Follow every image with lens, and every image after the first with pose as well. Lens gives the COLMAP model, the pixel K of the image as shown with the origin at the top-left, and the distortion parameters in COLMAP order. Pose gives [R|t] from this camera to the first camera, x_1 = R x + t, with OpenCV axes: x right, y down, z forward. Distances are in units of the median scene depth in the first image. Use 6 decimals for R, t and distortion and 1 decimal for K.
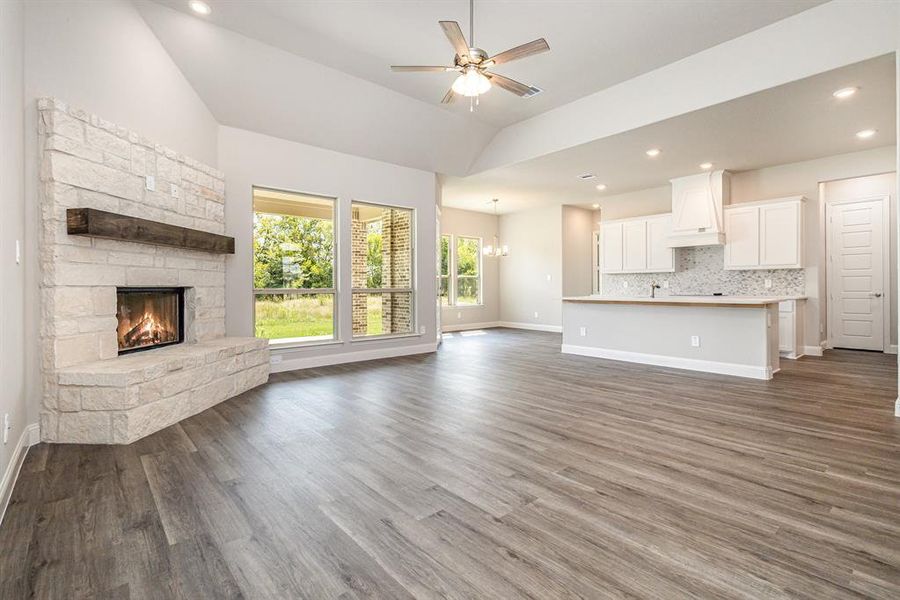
lens RADIAL K [[421.4, 0, 447.9], [0, 421.4, 291.8], [0, 0, 1]] dist [0.008700, -0.000827]
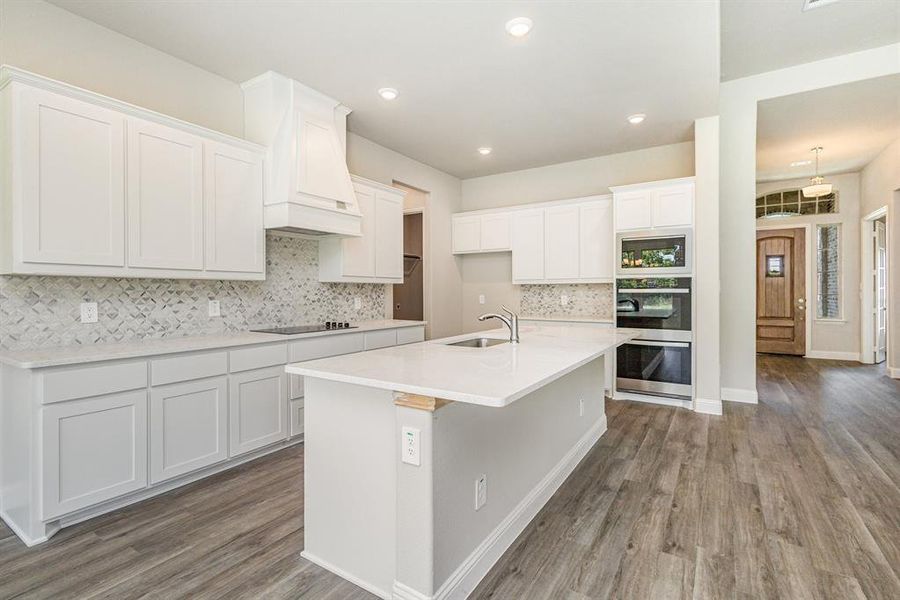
lens RADIAL K [[421.4, 0, 447.9], [0, 421.4, 291.8], [0, 0, 1]] dist [0.008700, -0.000827]
pose [[-0.284622, 0.004657, 0.958628, 0.056131], [0.013575, 0.999908, -0.000827, -0.037338], [-0.958544, 0.012778, -0.284659, 1.087492]]
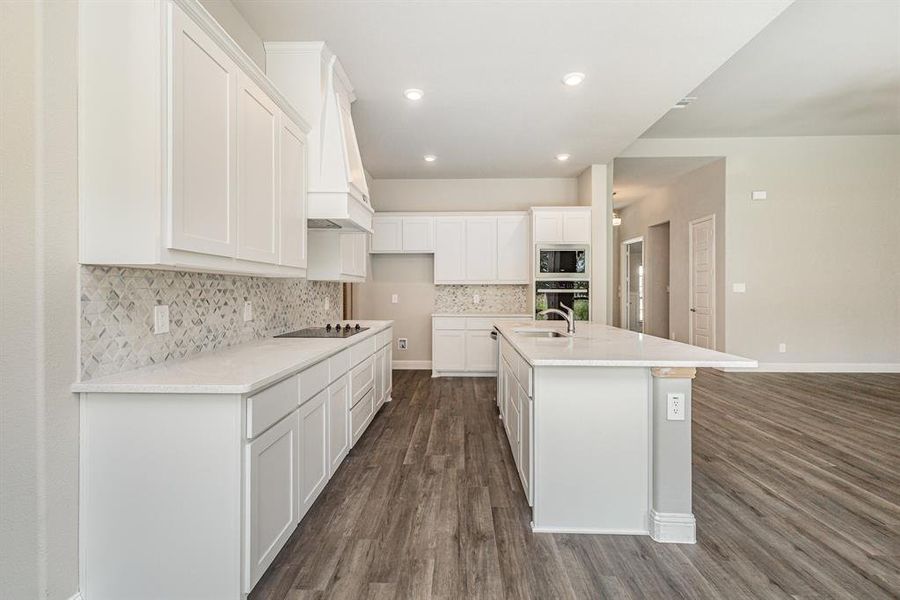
lens RADIAL K [[421.4, 0, 447.9], [0, 421.4, 291.8], [0, 0, 1]] dist [0.008700, -0.000827]
pose [[-0.739311, 0.001914, 0.673362, 0.201203], [0.009363, 0.999929, 0.007437, -0.041779], [-0.673299, 0.011802, -0.739276, 1.388197]]
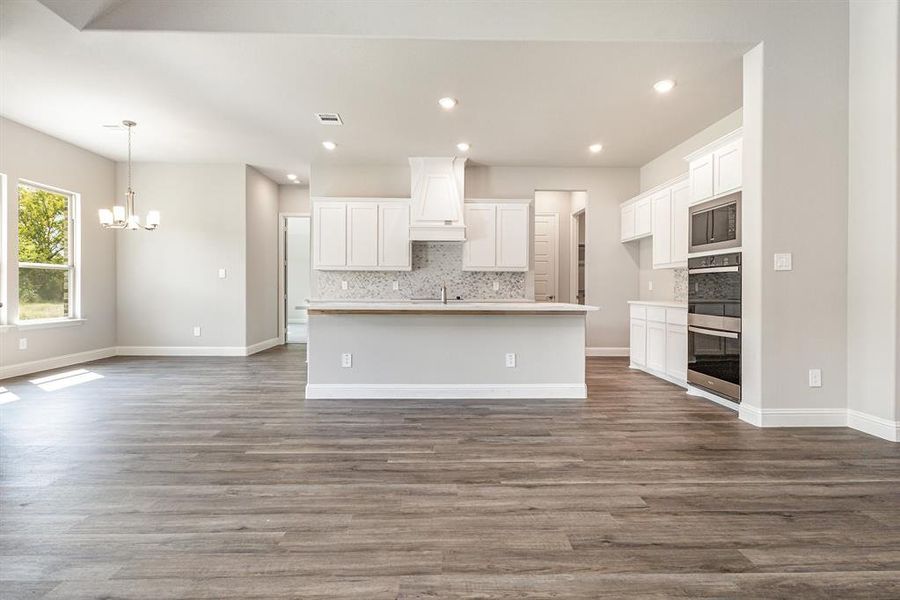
lens RADIAL K [[421.4, 0, 447.9], [0, 421.4, 291.8], [0, 0, 1]] dist [0.008700, -0.000827]
pose [[0.633146, 0.001687, 0.774031, -0.065089], [0.000275, 0.999997, -0.002405, -0.004447], [-0.774033, 0.001736, 0.633143, 0.487486]]
